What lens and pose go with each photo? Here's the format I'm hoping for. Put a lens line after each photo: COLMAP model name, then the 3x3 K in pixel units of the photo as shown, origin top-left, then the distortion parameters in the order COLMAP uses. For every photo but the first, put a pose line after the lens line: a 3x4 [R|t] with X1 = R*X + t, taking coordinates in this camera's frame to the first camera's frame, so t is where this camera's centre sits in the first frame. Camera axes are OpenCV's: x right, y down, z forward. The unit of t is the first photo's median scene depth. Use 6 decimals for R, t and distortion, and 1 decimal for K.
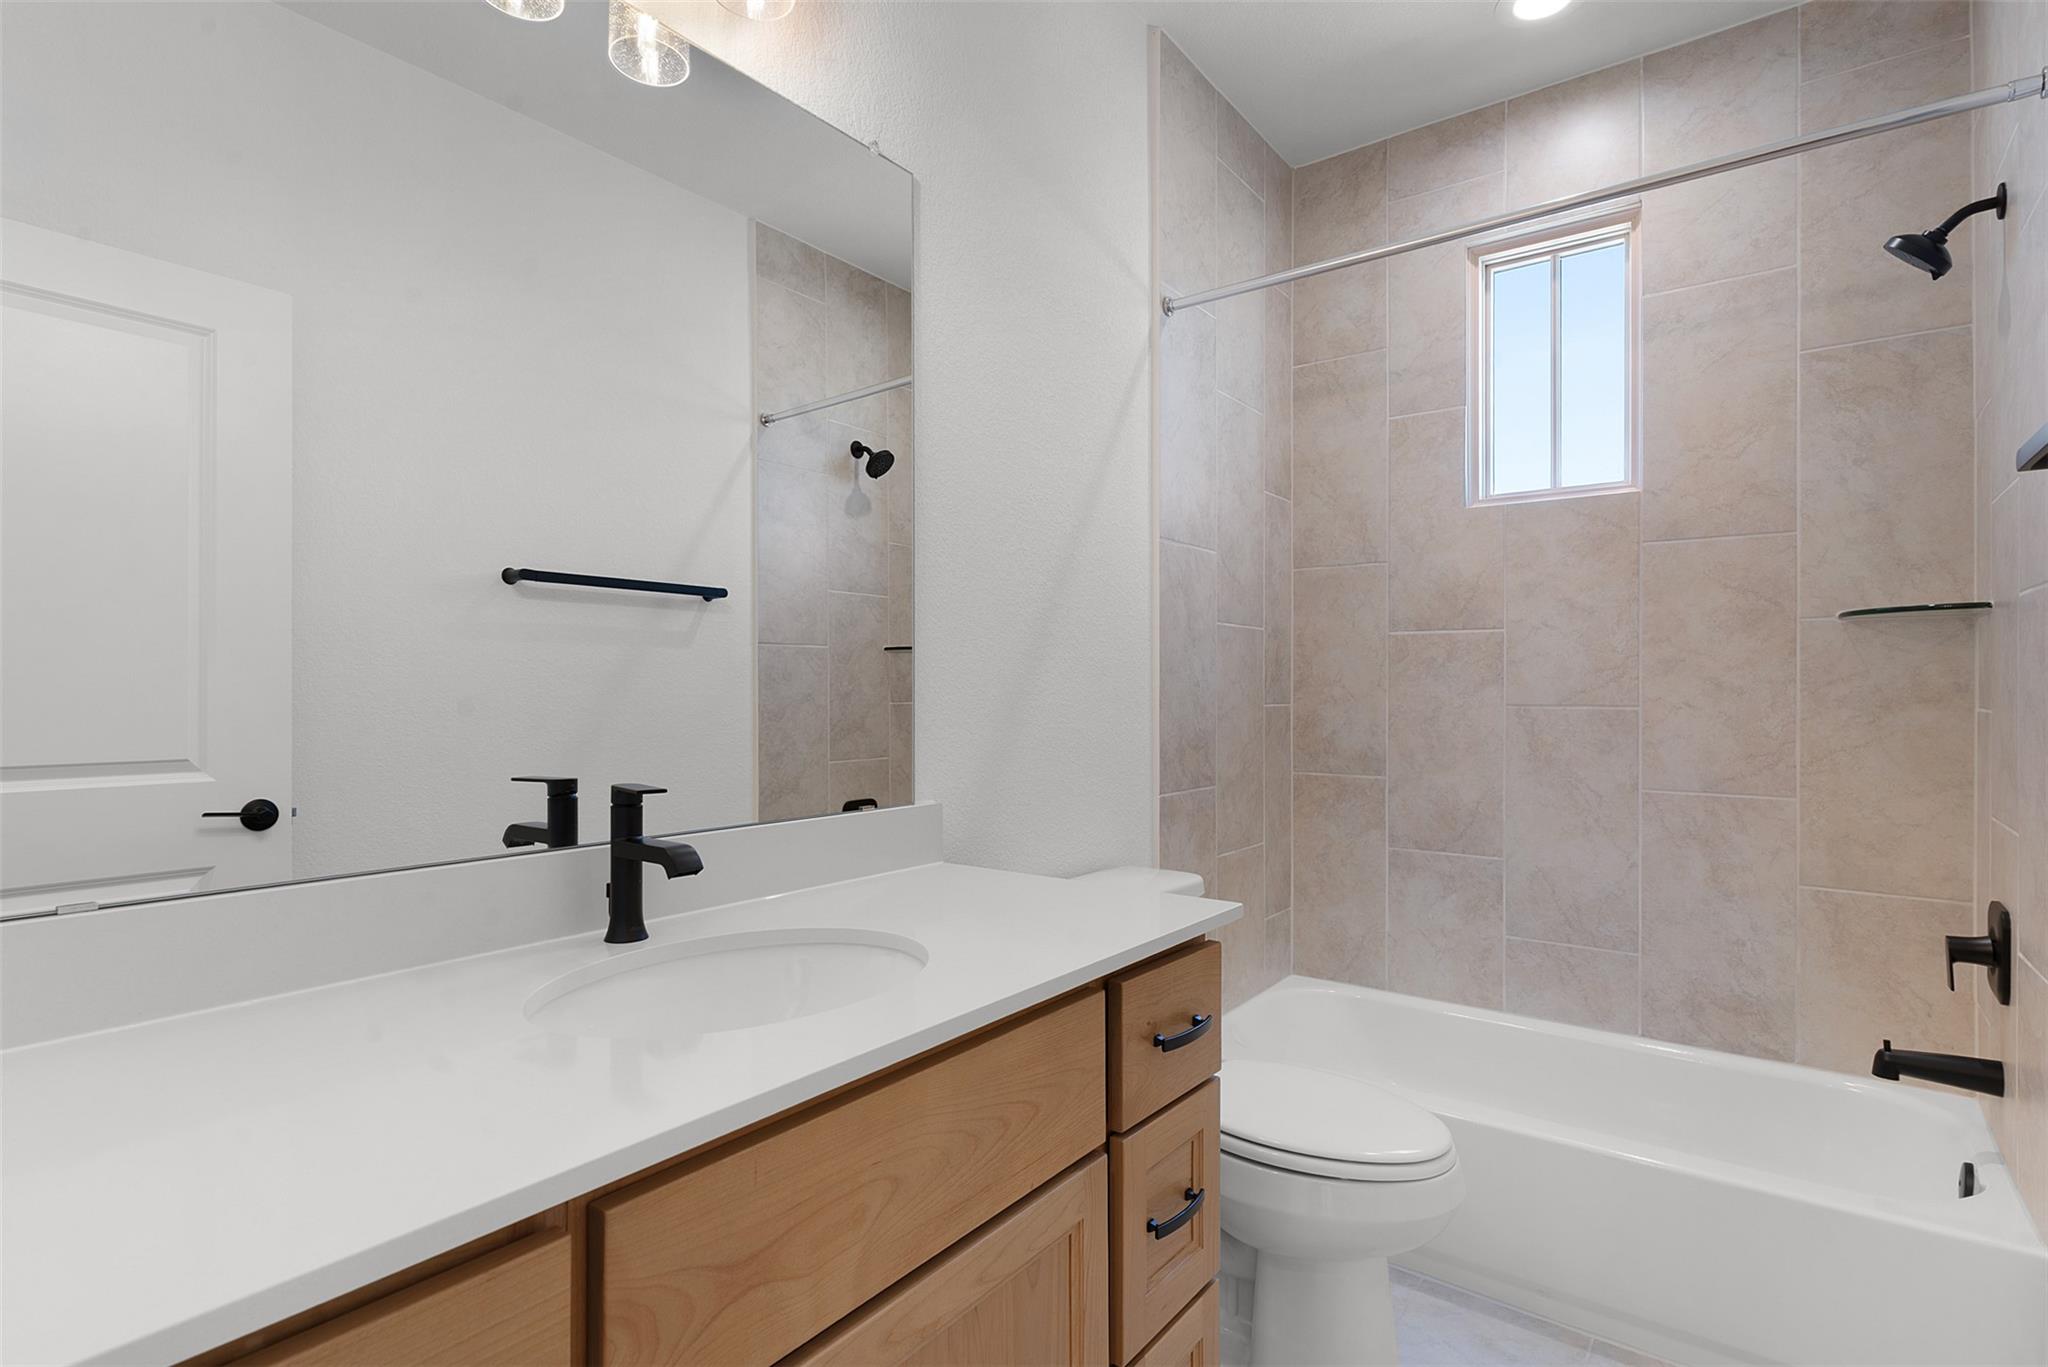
lens RADIAL K [[996.8, 0, 1015.0], [0, 996.8, 687.2], [0, 0, 1]] dist [0.003718, 0.000621]
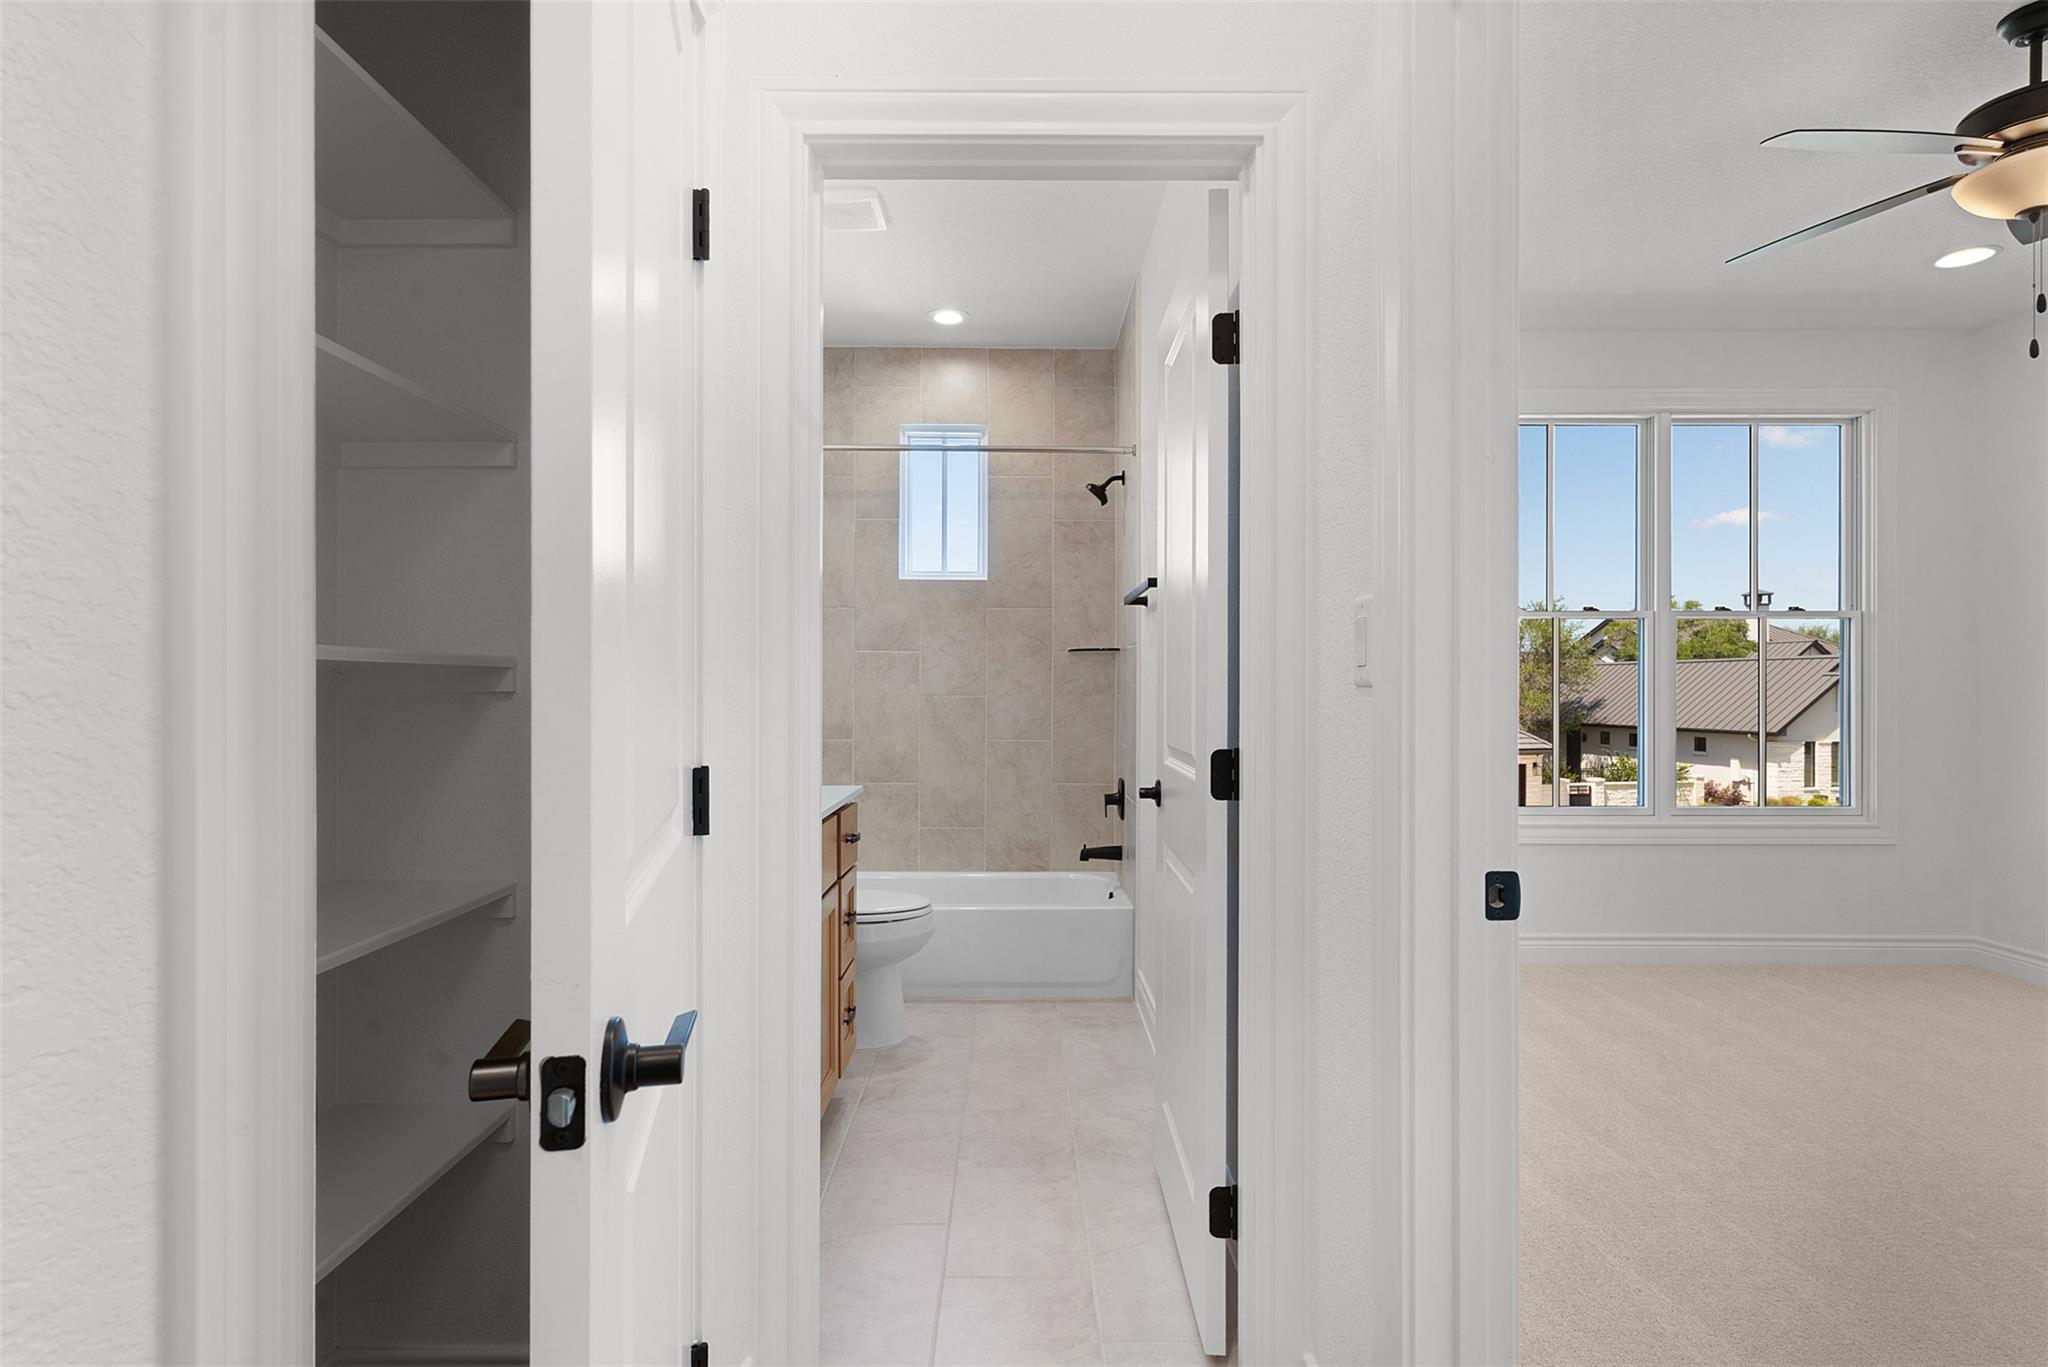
lens RADIAL K [[996.8, 0, 1015.0], [0, 996.8, 687.2], [0, 0, 1]] dist [0.003718, 0.000621]
pose [[0.793912, 0.001172, 0.608031, -0.490373], [-0.003836, 0.999988, 0.003081, -0.001738], [-0.608020, -0.004778, 0.793907, -0.542310]]
